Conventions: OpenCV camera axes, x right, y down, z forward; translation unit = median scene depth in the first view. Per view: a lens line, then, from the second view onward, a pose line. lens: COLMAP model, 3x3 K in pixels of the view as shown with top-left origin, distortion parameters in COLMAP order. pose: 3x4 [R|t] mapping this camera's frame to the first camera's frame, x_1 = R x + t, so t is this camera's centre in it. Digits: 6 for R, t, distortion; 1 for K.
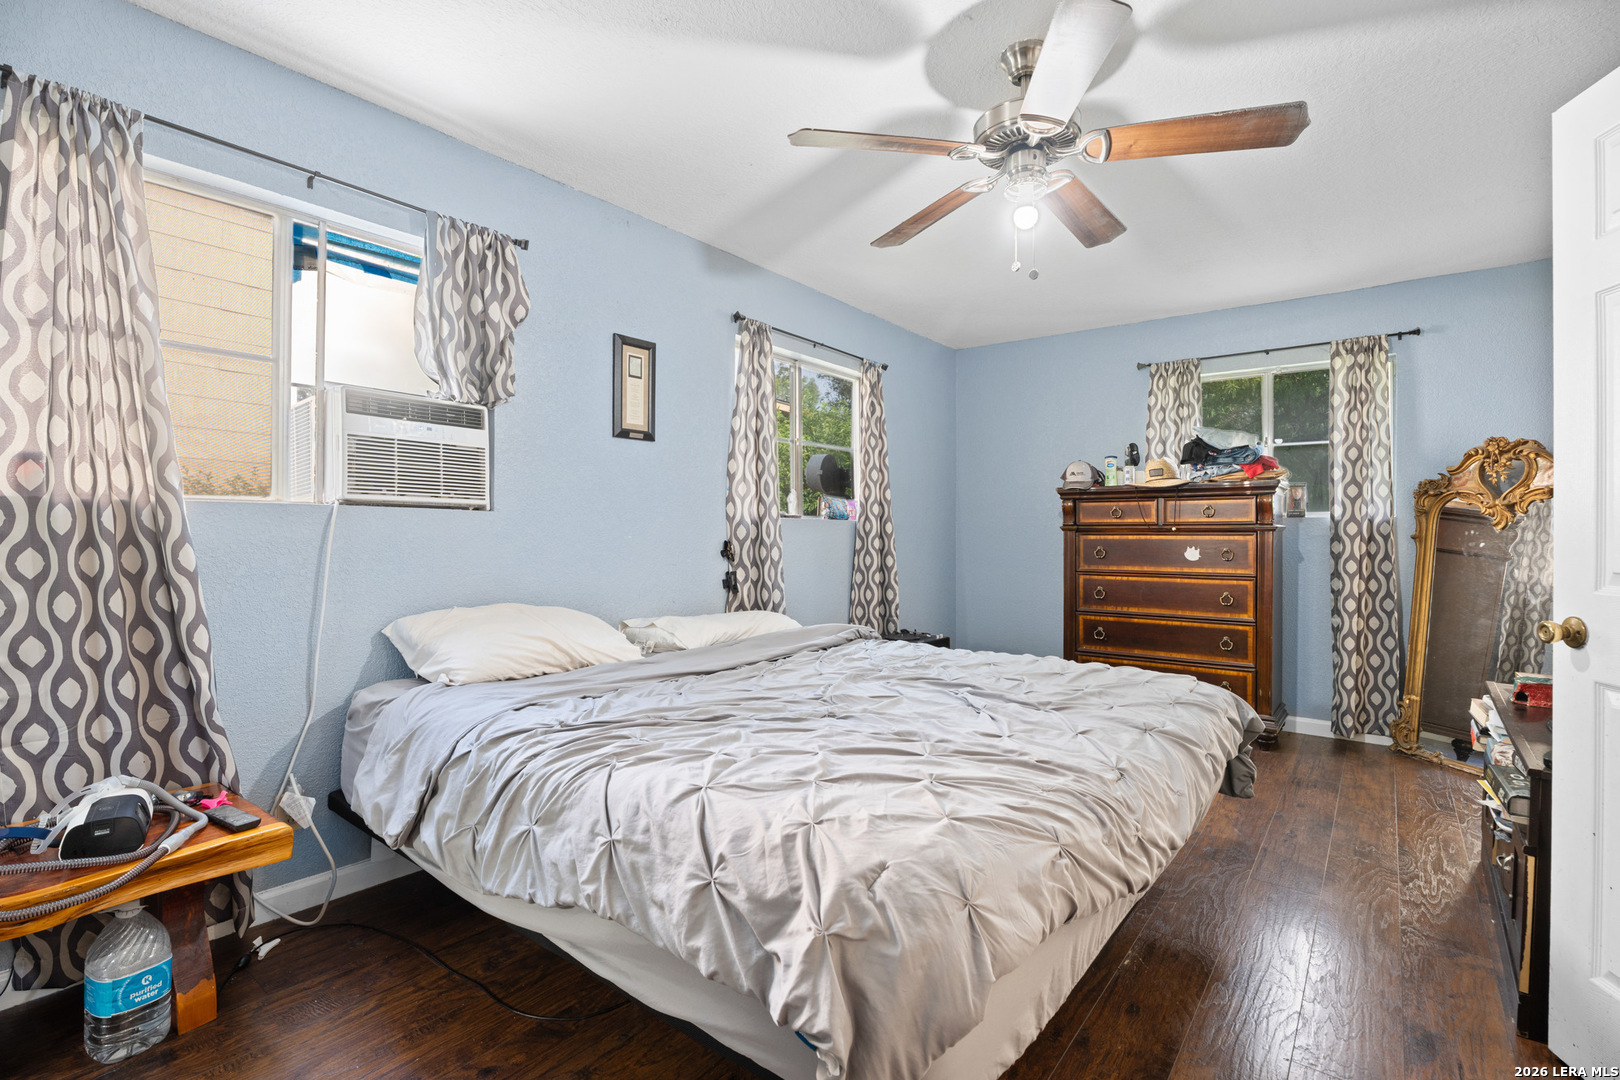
lens RADIAL K [[750.2, 0, 818.0], [0, 750.2, 535.2], [0, 0, 1]] dist [-0.018602, 0.001657]
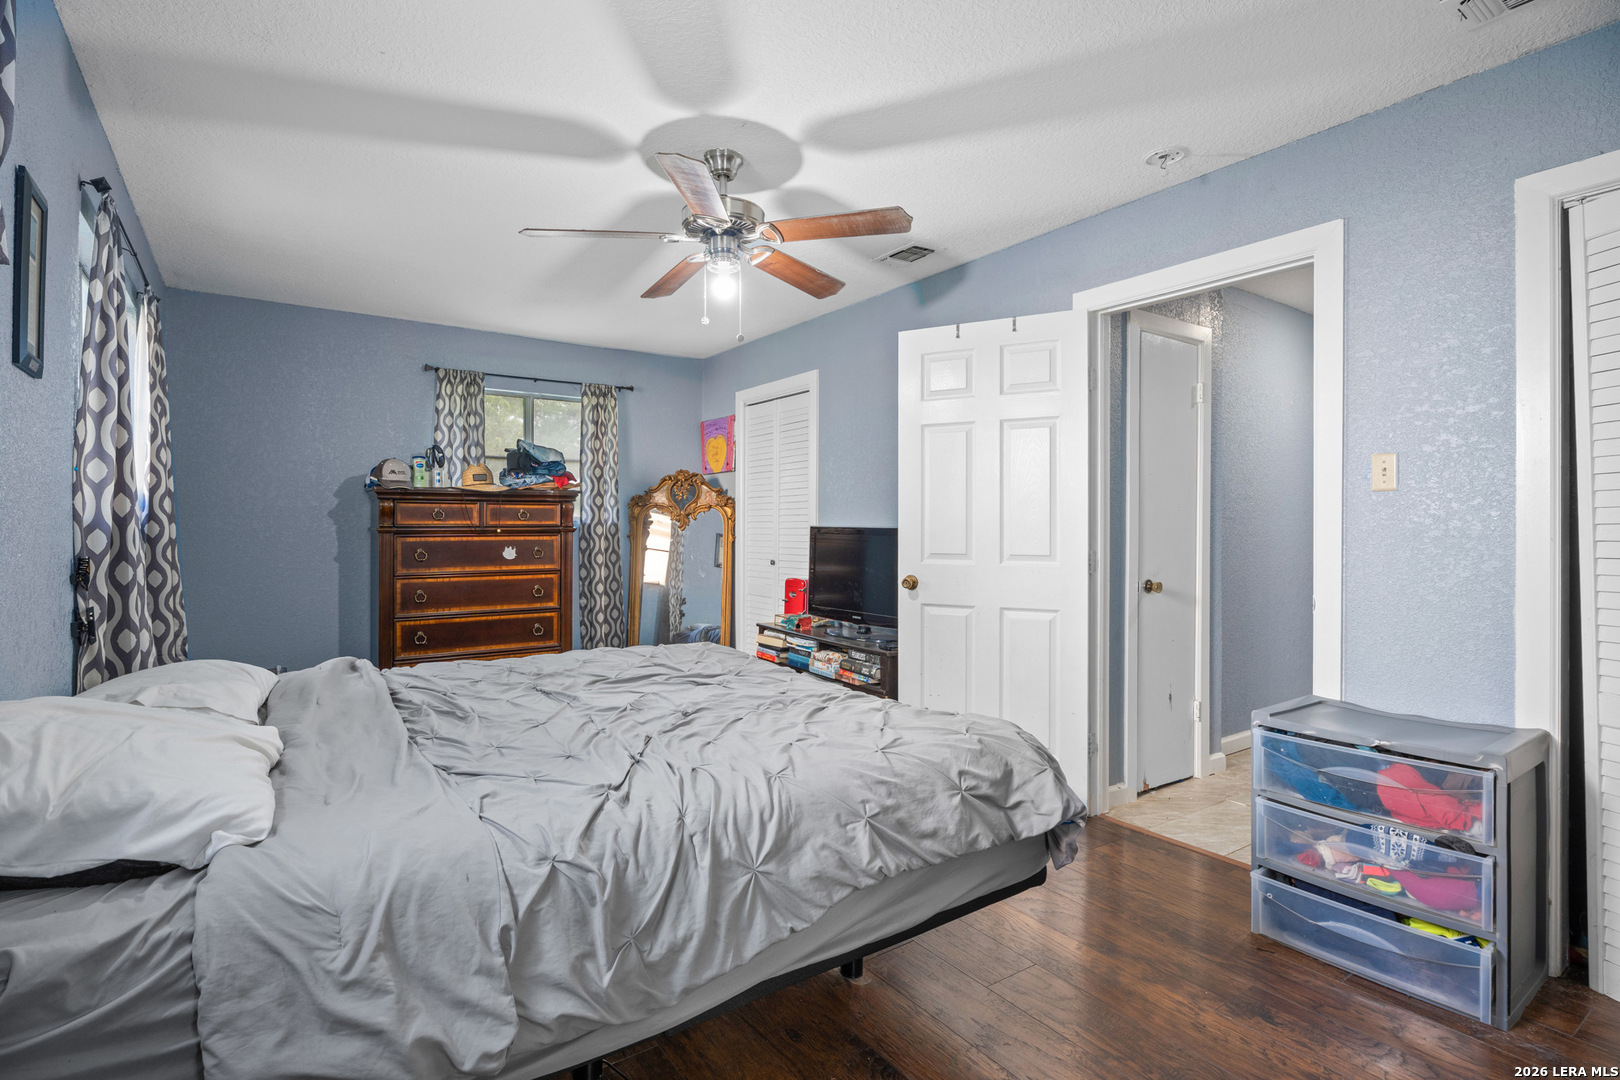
lens RADIAL K [[753.9, 0, 822.6], [0, 753.9, 532.4], [0, 0, 1]] dist [-0.014969, -0.000749]
pose [[0.304907, -0.008139, 0.952347, -0.423580], [0.006102, 0.999960, 0.006593, -0.010466], [-0.952363, 0.003801, 0.304944, 0.219329]]
